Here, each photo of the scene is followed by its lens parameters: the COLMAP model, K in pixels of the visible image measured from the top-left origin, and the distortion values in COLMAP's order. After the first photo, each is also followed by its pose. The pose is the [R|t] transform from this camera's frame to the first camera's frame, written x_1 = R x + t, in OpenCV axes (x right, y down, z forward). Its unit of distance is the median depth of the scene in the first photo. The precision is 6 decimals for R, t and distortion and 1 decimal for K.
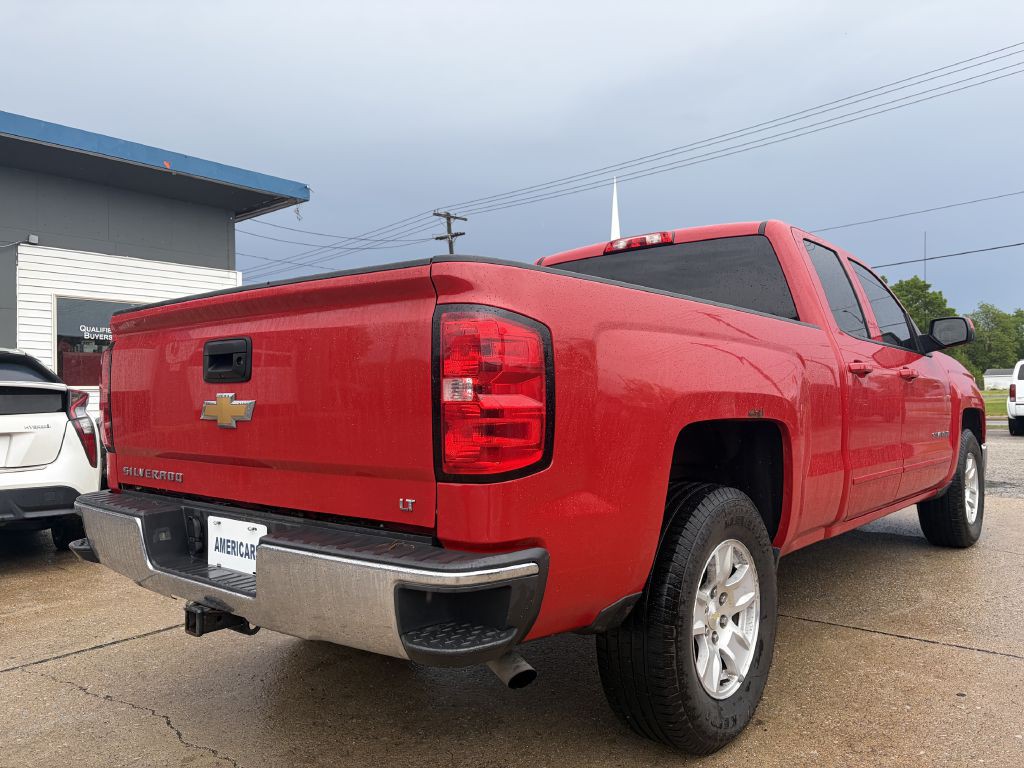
lens RADIAL K [[780.6, 0, 506.4], [0, 780.6, 380.0], [0, 0, 1]] dist [0.028439, -0.019912]
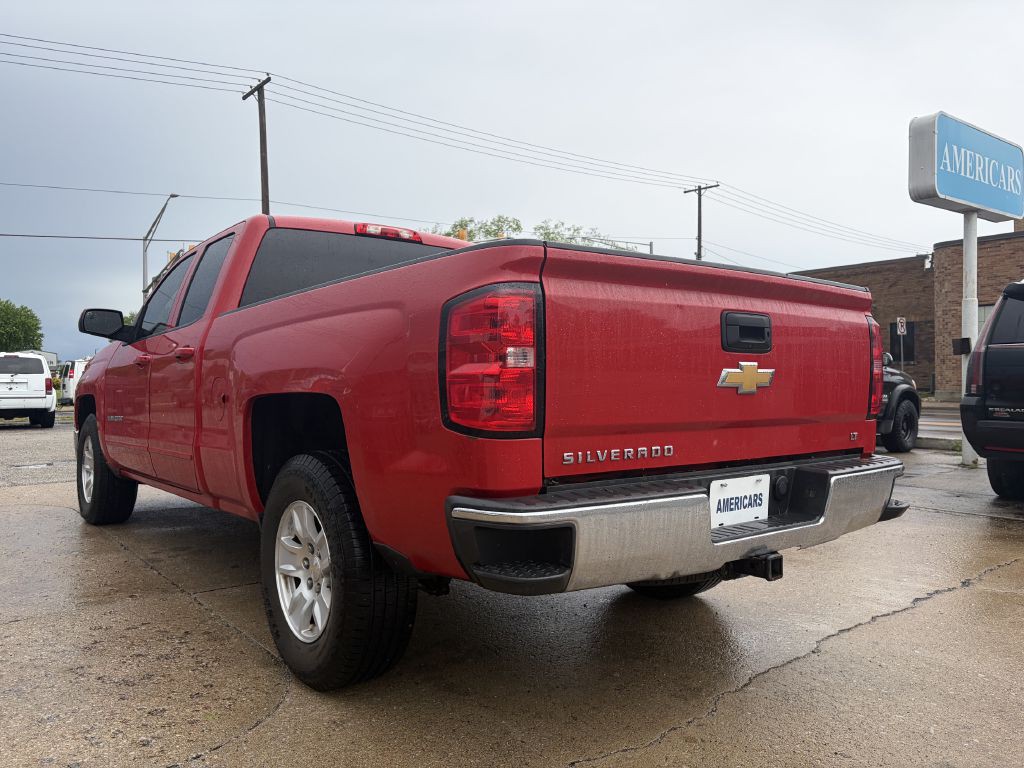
lens RADIAL K [[780.6, 0, 515.9], [0, 780.6, 382.7], [0, 0, 1]] dist [0.028439, -0.019912]
pose [[0.187164, 0.011490, 0.982262, -1.485874], [-0.018188, 0.999801, -0.008230, 0.060130], [-0.982160, -0.016325, 0.187336, 1.103281]]
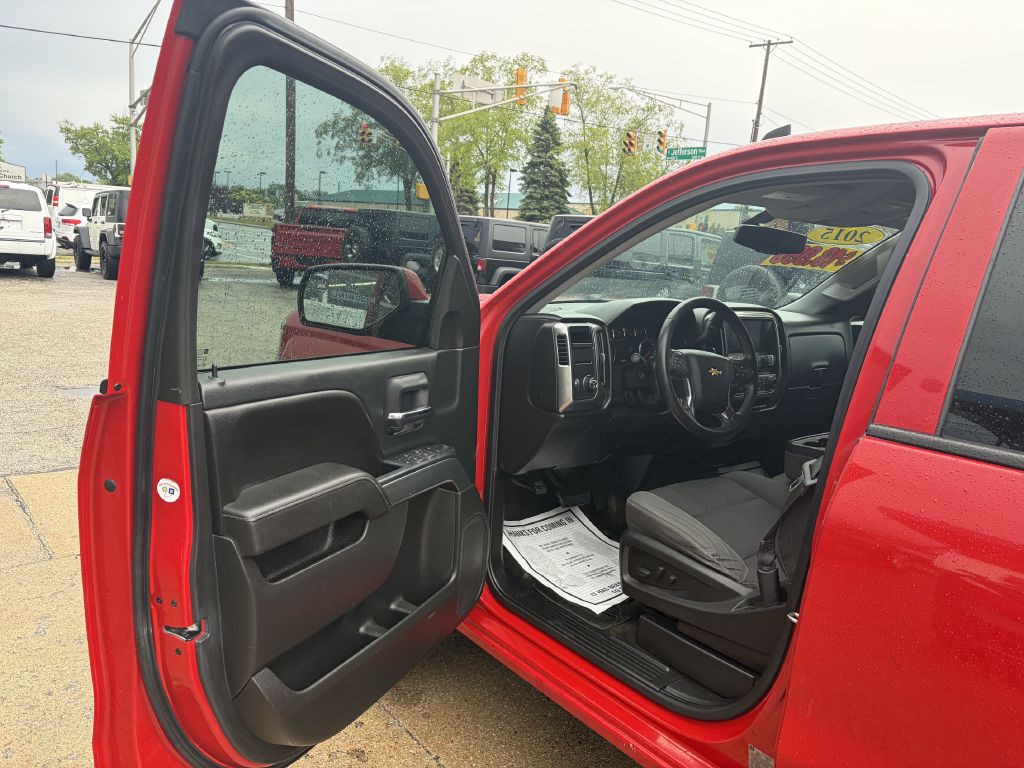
lens RADIAL K [[780.6, 0, 514.7], [0, 780.6, 385.9], [0, 0, 1]] dist [0.028439, -0.019912]
pose [[0.154141, -0.162369, 0.974616, -1.425754], [-0.104530, 0.978189, 0.179496, 0.046321], [-0.982504, -0.129545, 0.133807, 1.182198]]
